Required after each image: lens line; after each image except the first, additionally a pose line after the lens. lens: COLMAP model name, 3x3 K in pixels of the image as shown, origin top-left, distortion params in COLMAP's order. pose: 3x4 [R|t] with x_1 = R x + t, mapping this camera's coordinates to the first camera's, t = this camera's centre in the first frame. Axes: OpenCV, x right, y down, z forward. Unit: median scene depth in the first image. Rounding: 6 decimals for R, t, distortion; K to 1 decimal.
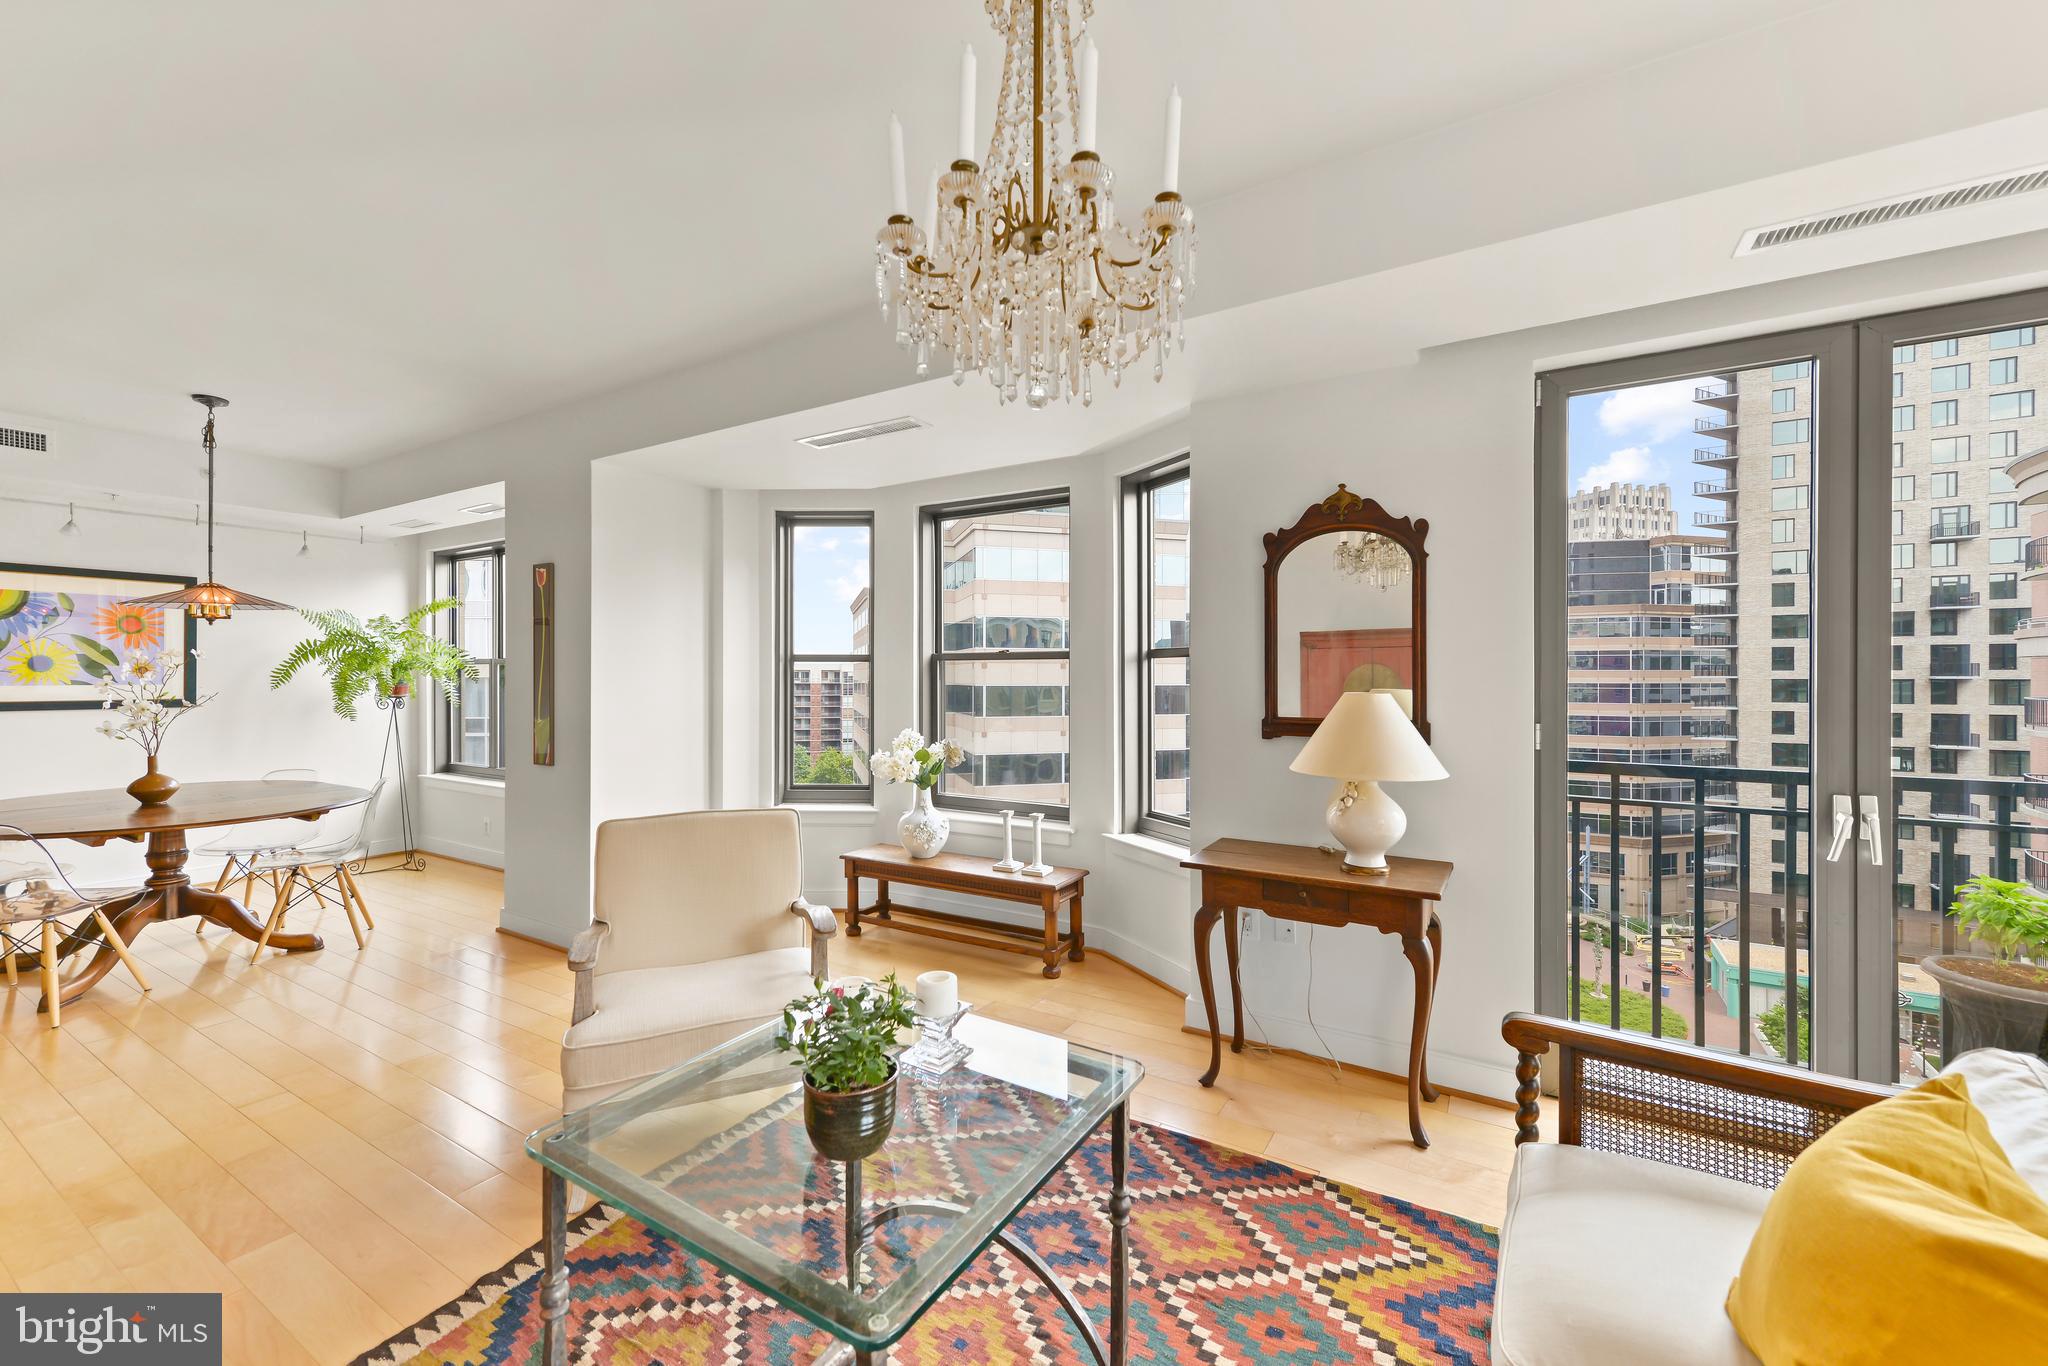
lens RADIAL K [[818.5, 0, 1026.8], [0, 818.5, 673.6], [0, 0, 1]] dist [0.011878, -0.002994]
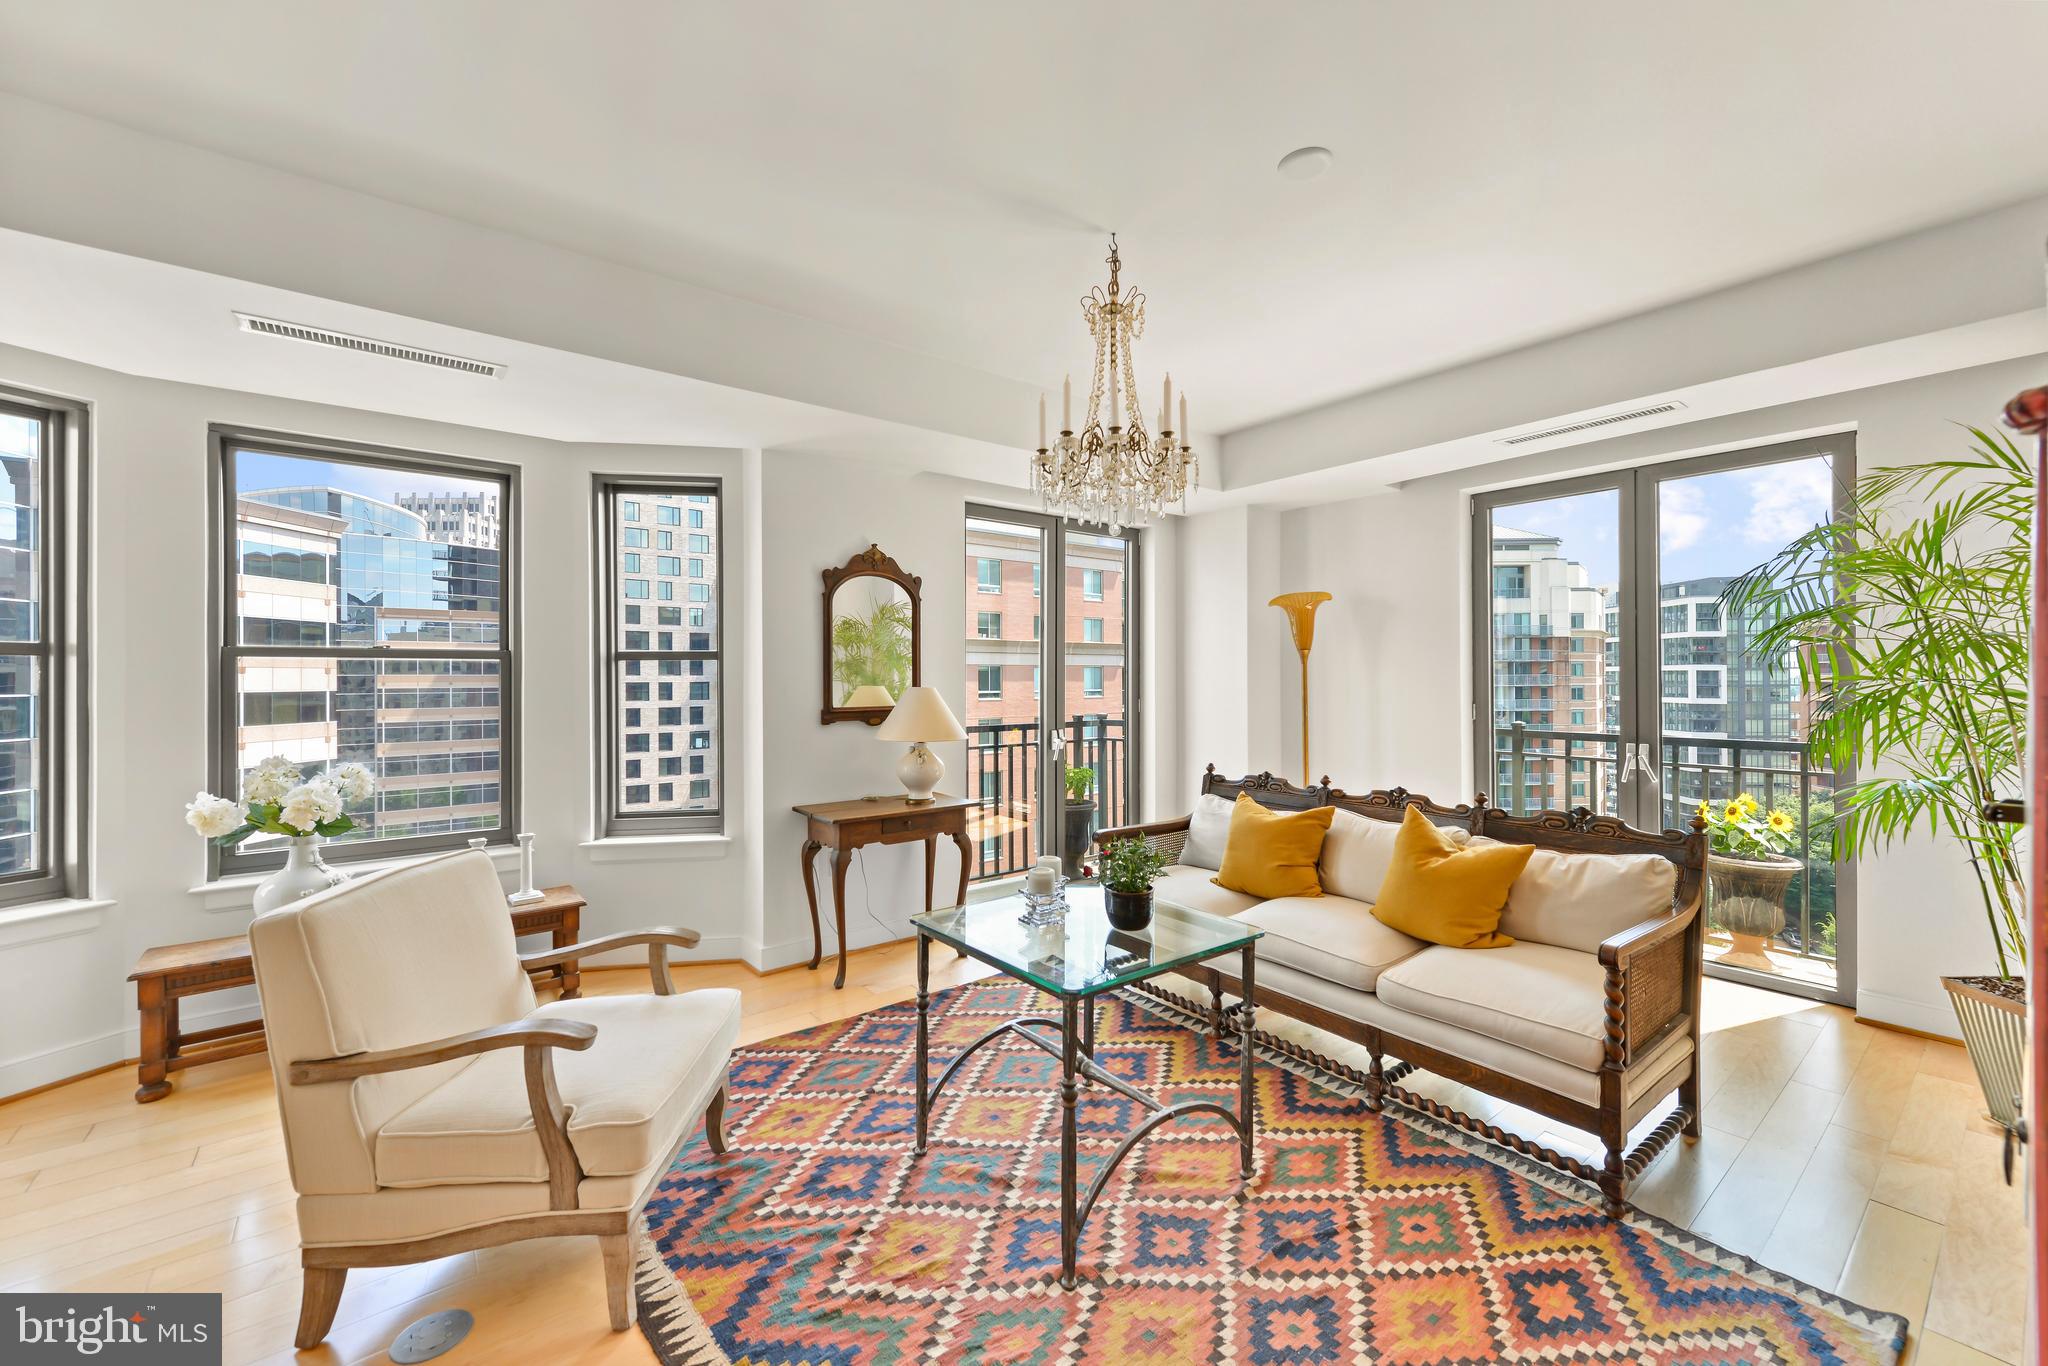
lens RADIAL K [[818.5, 0, 1027.8], [0, 818.5, 674.3], [0, 0, 1]] dist [0.011878, -0.002994]
pose [[0.345504, 0.001938, 0.938415, -0.624821], [0.002810, 0.999991, -0.003100, 0.003020], [-0.938413, 0.003708, 0.345496, 0.178589]]
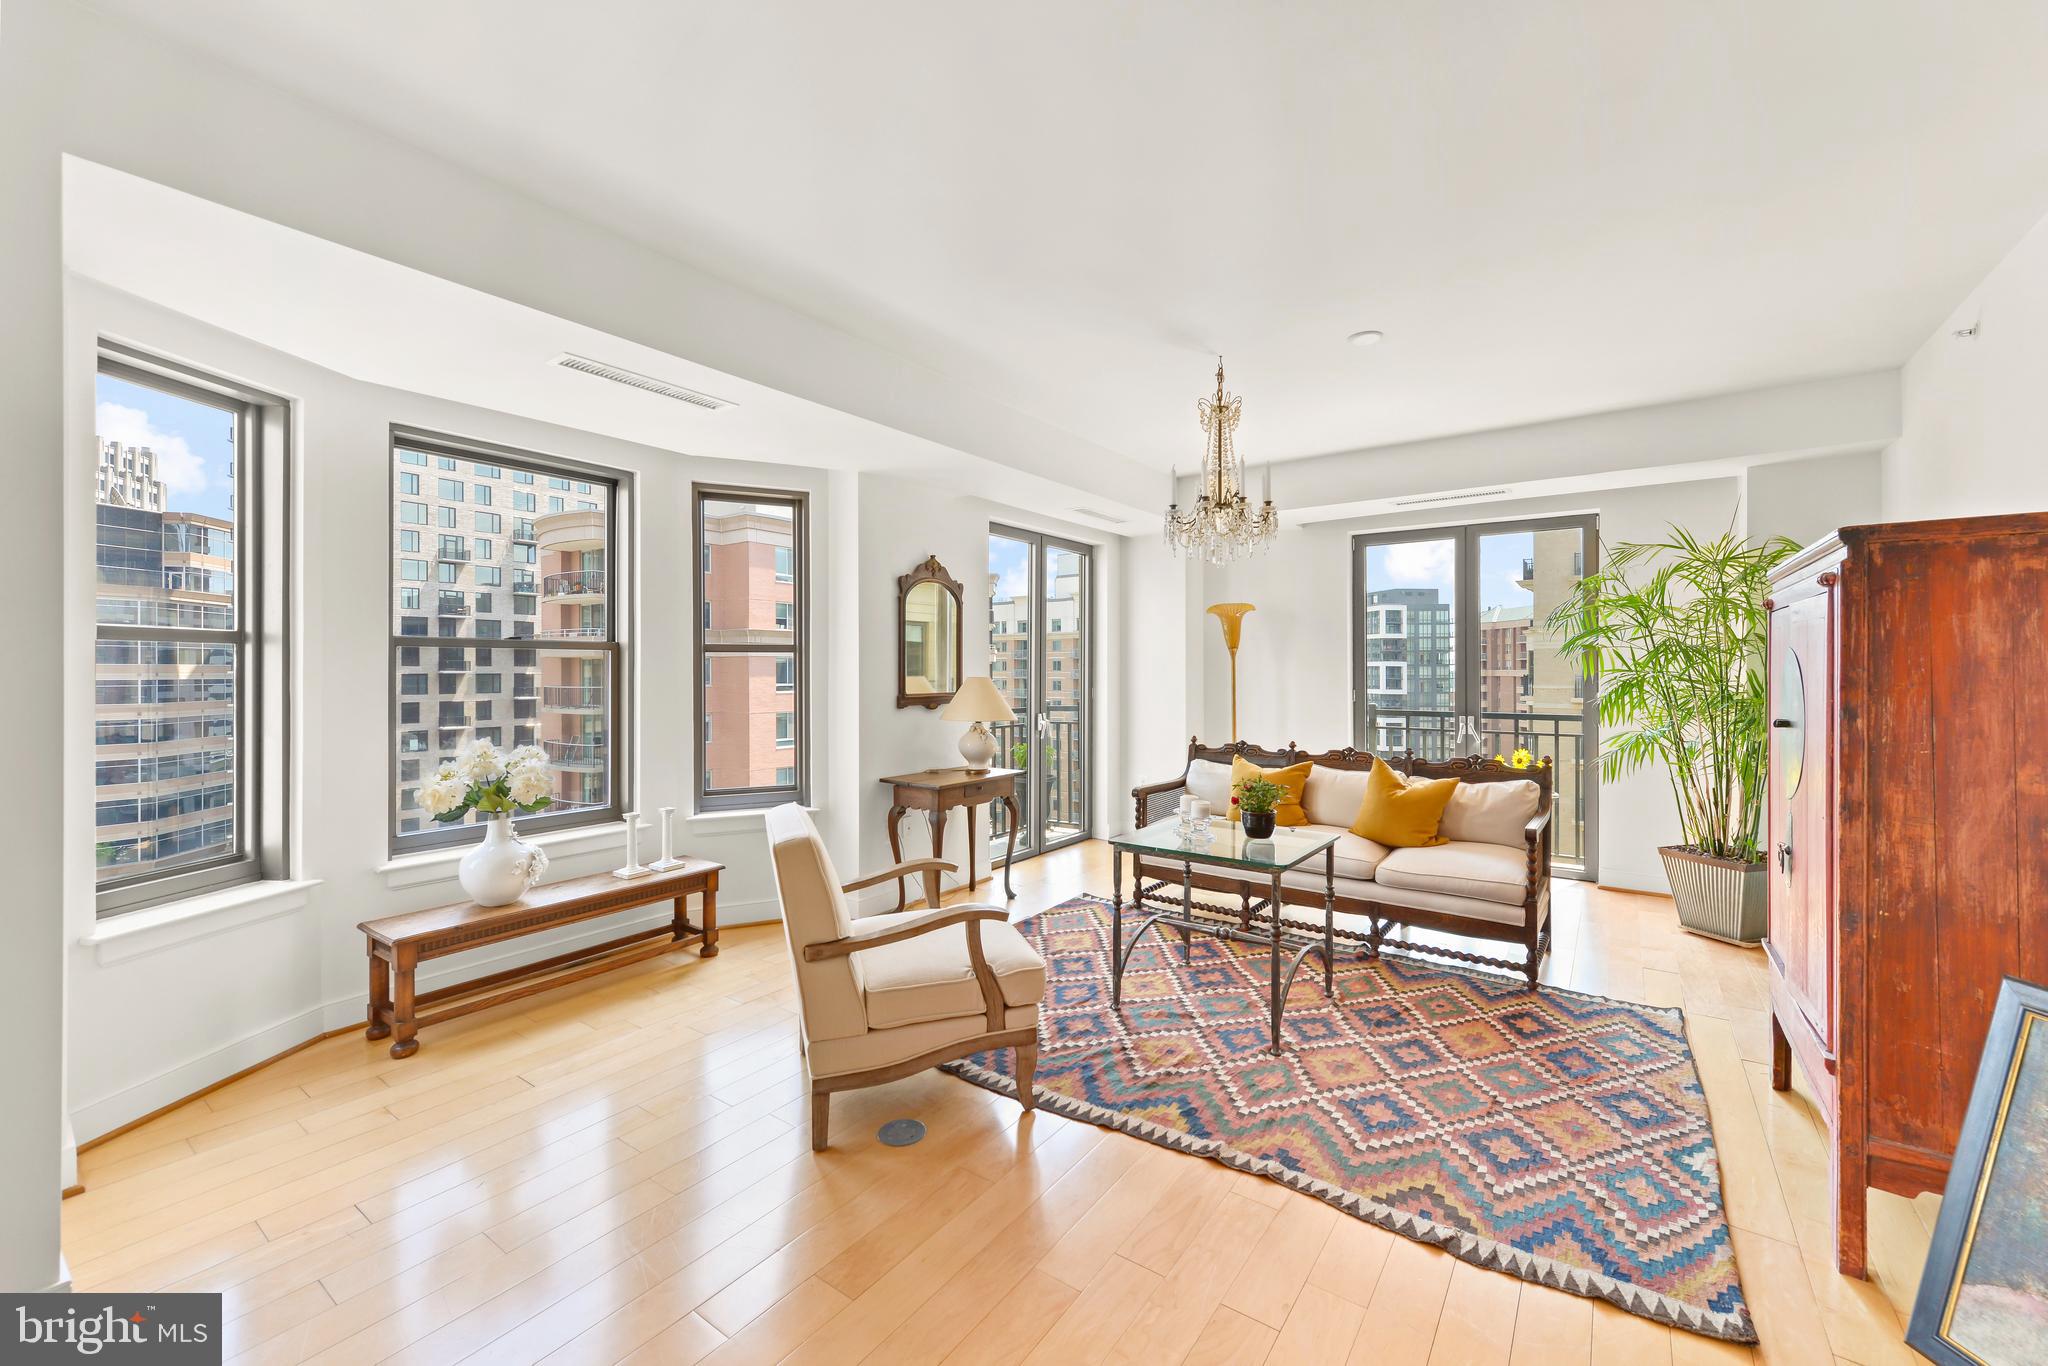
lens RADIAL K [[818.5, 0, 1028.0], [0, 818.5, 669.6], [0, 0, 1]] dist [0.011878, -0.002994]
pose [[0.077977, 0.000169, 0.996955, -0.924602], [-0.000942, 1.000000, -0.000096, 0.004488], [-0.996955, -0.000932, 0.077977, 0.480416]]
